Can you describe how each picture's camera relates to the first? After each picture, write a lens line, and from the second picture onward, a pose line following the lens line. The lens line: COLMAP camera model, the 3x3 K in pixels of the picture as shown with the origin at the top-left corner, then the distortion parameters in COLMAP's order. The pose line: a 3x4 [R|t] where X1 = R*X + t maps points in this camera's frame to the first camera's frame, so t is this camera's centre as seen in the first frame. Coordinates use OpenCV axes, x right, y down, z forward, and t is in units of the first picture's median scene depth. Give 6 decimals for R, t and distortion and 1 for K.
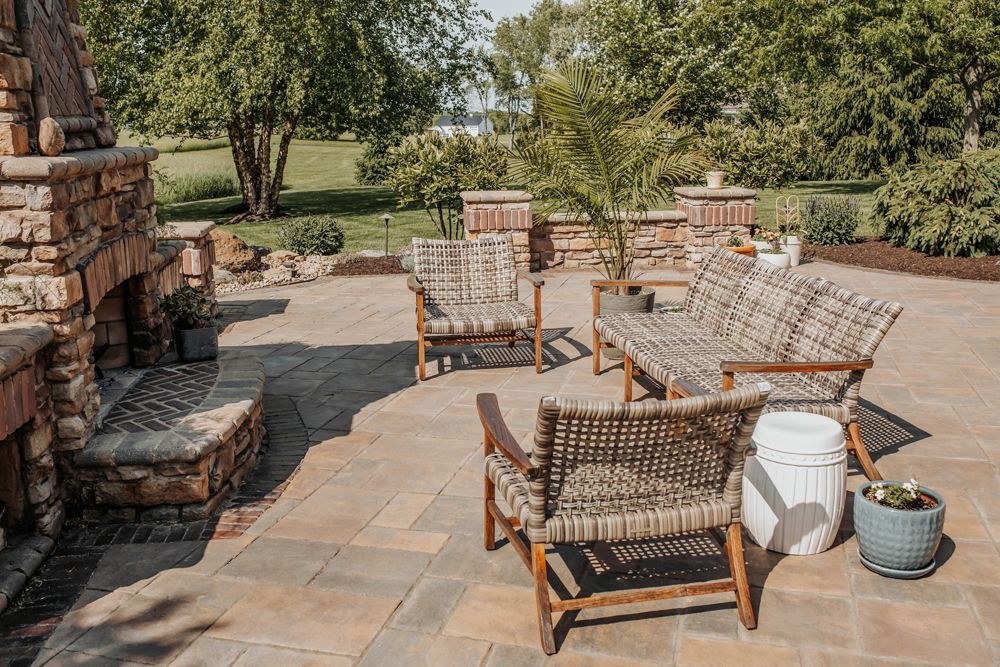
lens RADIAL K [[945.9, 0, 496.3], [0, 945.9, 334.0], [0, 0, 1]] dist [-0.034449, 0.000000]
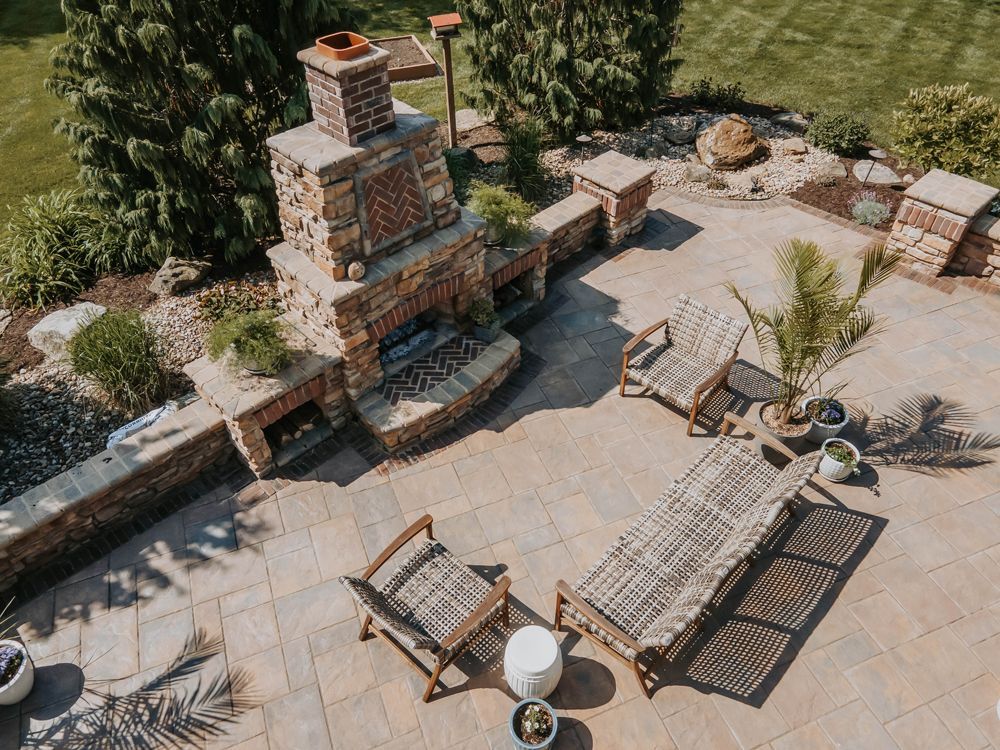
lens RADIAL K [[726.2, 0, 495.9], [0, 726.2, 374.1], [0, 0, 1]] dist [0.032983, 0.004587]
pose [[0.606121, 0.550124, -0.574440, 0.697934], [-0.170645, 0.795353, 0.581630, -0.964283], [0.776851, -0.254513, 0.575956, 0.280963]]
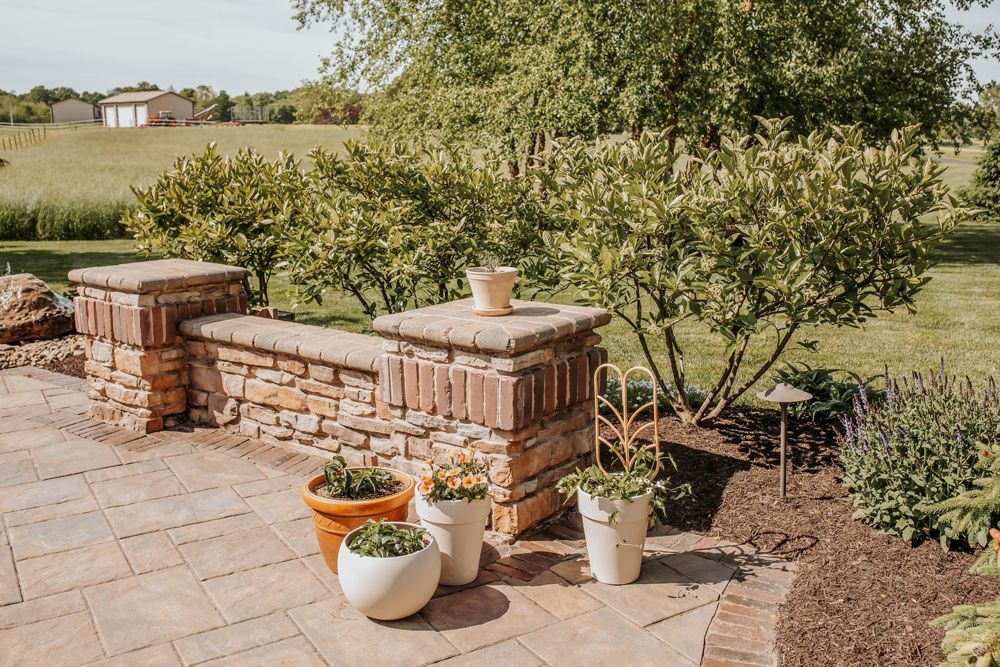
lens RADIAL K [[945.9, 0, 500.0], [0, 945.9, 331.1], [0, 0, 1]] dist [-0.034449, 0.000000]
pose [[0.732362, 0.144858, -0.665328, 1.298041], [-0.157384, 0.986662, 0.041579, -0.434761], [0.662477, 0.074261, 0.745392, 1.918803]]
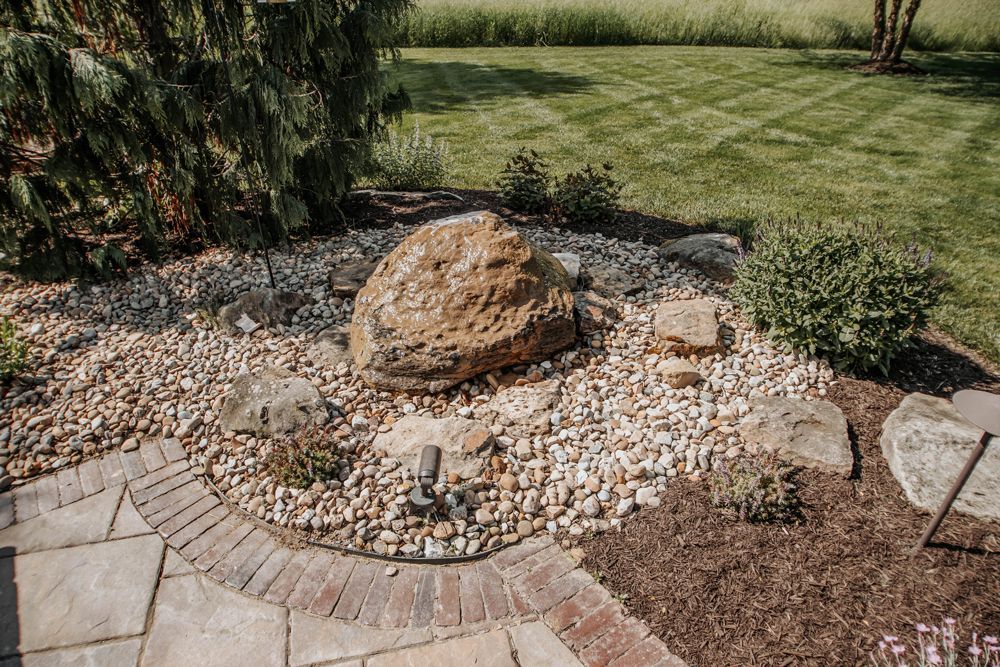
lens RADIAL K [[661.5, 0, 503.5], [0, 661.5, 335.9], [0, 0, 1]] dist [-0.039997, 0.004848]
pose [[0.497993, 0.449437, -0.741626, -0.204116], [-0.192963, 0.891204, 0.410512, -0.498847], [0.845440, -0.061326, 0.530538, 2.357675]]
